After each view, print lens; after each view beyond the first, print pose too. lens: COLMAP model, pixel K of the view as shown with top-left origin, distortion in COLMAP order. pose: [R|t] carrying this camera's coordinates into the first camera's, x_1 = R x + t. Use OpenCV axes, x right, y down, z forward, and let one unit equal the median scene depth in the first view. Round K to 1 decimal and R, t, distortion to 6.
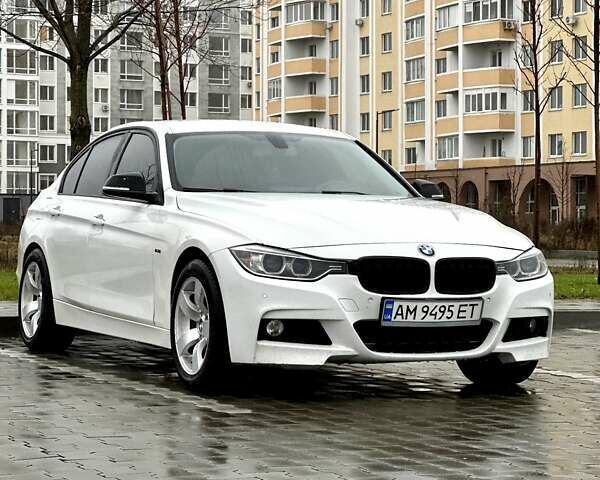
lens RADIAL K [[1728.7, 0, 300.0], [0, 1728.7, 240.0], [0, 0, 1]] dist [-0.088971, 2.444388]
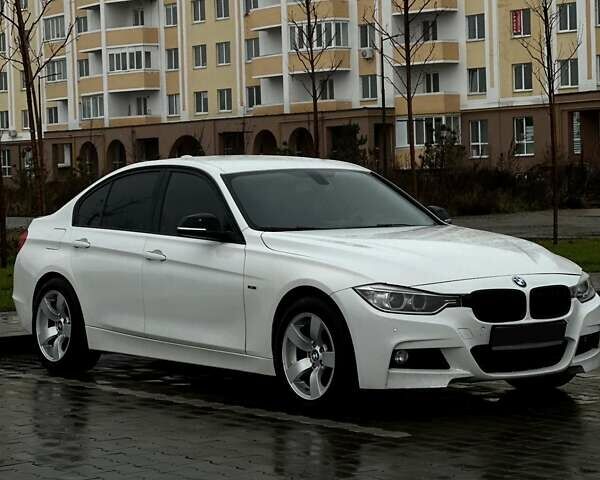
lens RADIAL K [[1728.7, 0, 300.0], [0, 1728.7, 240.0], [0, 0, 1]] dist [-0.088971, 2.444388]
pose [[0.975660, -0.038888, 0.215814, -0.241845], [0.033026, 0.998983, 0.030700, -0.047371], [-0.216789, -0.022825, 0.975952, -0.071942]]
